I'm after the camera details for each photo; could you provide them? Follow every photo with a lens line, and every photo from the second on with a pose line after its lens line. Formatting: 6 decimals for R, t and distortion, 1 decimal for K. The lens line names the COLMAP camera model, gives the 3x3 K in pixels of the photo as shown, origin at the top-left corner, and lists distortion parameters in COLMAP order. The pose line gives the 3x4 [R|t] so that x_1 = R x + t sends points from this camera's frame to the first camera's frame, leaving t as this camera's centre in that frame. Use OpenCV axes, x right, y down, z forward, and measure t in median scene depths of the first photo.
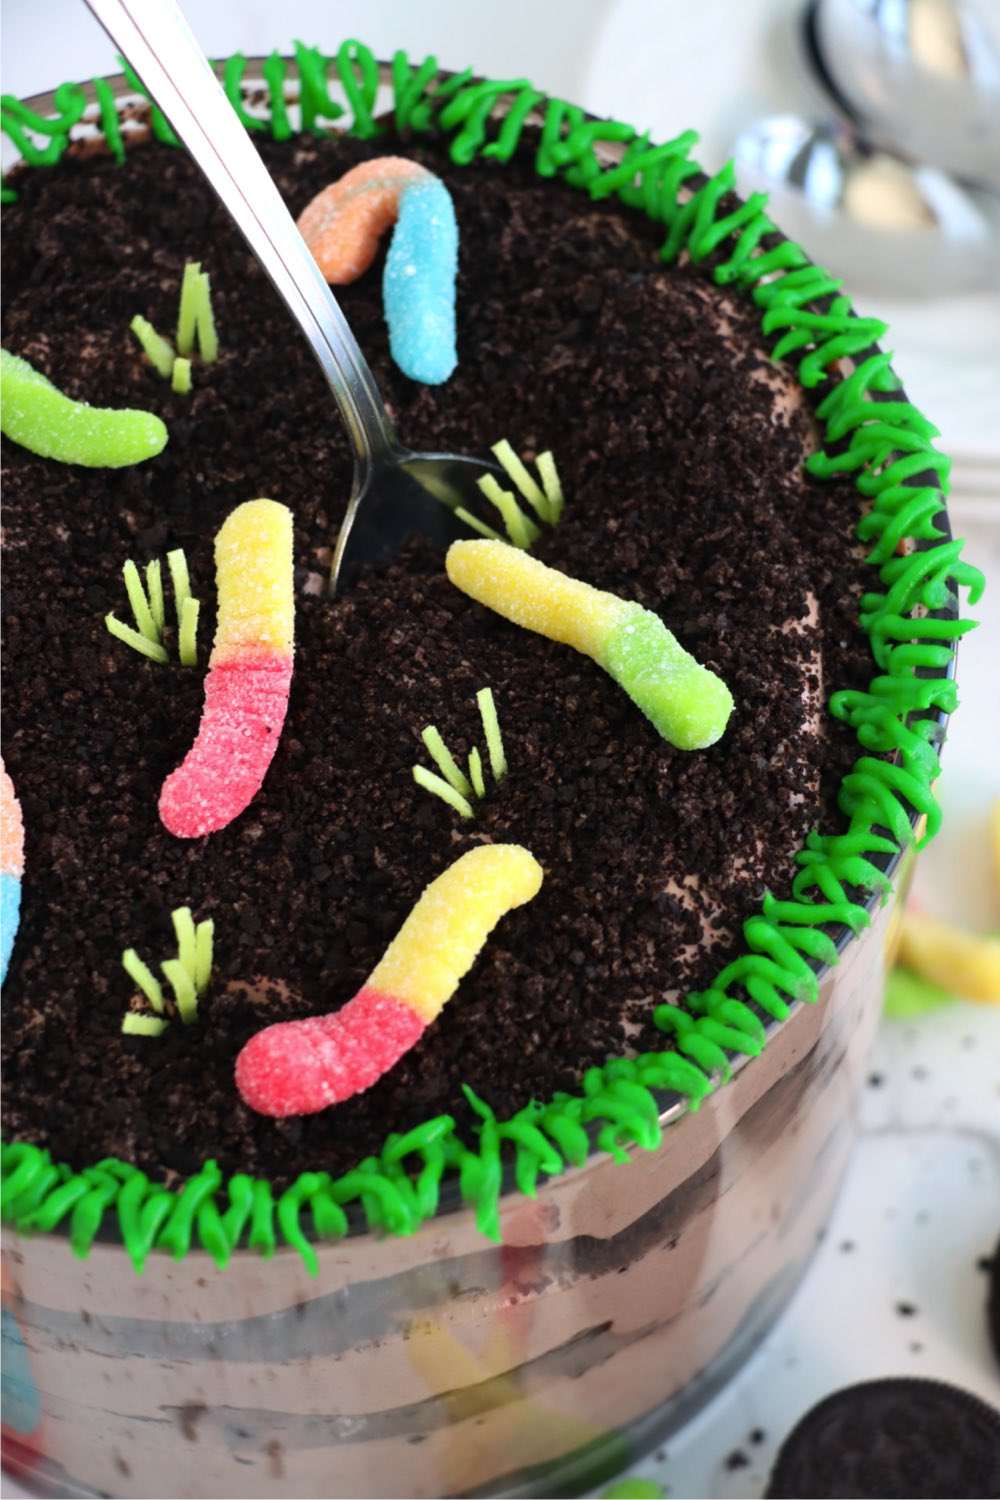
lens RADIAL K [[3634.8, 0, 361.7], [0, 3634.8, 779.9], [0, 0, 1]] dist [0.730906, -6.712714]
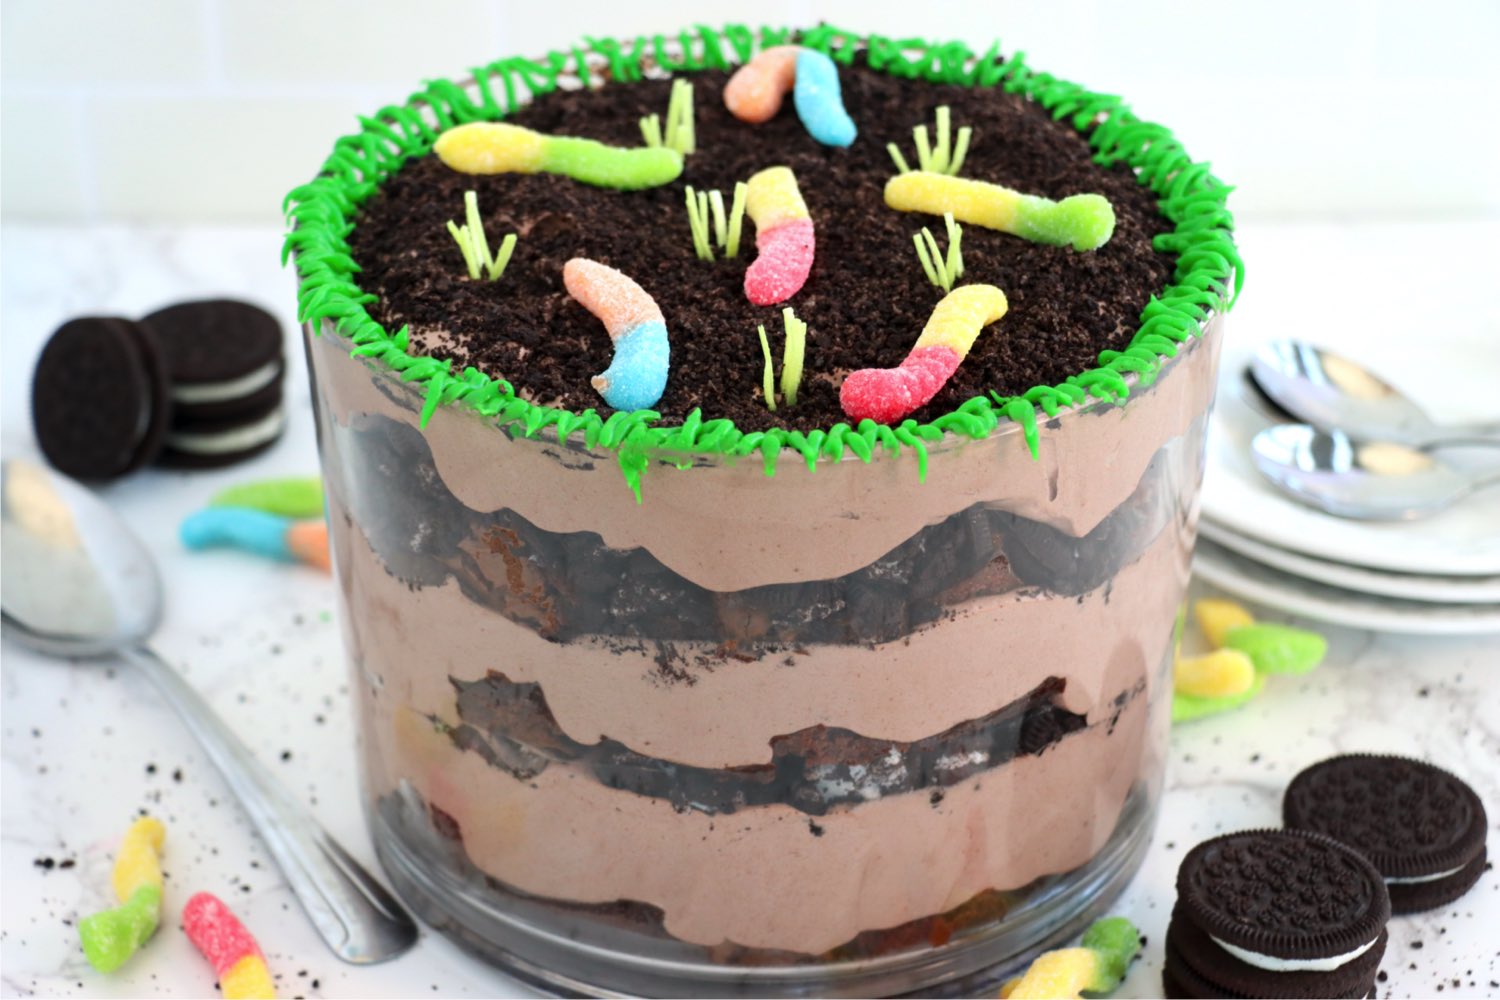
lens RADIAL K [[3634.8, 0, 753.5], [0, 3634.8, 459.3], [0, 0, 1]] dist [0.730906, -6.712714]
pose [[0.976309, -0.046455, 0.211334, -0.377121], [0.140188, 0.879782, -0.454236, 0.757749], [-0.164827, 0.473102, 0.865452, -0.265506]]
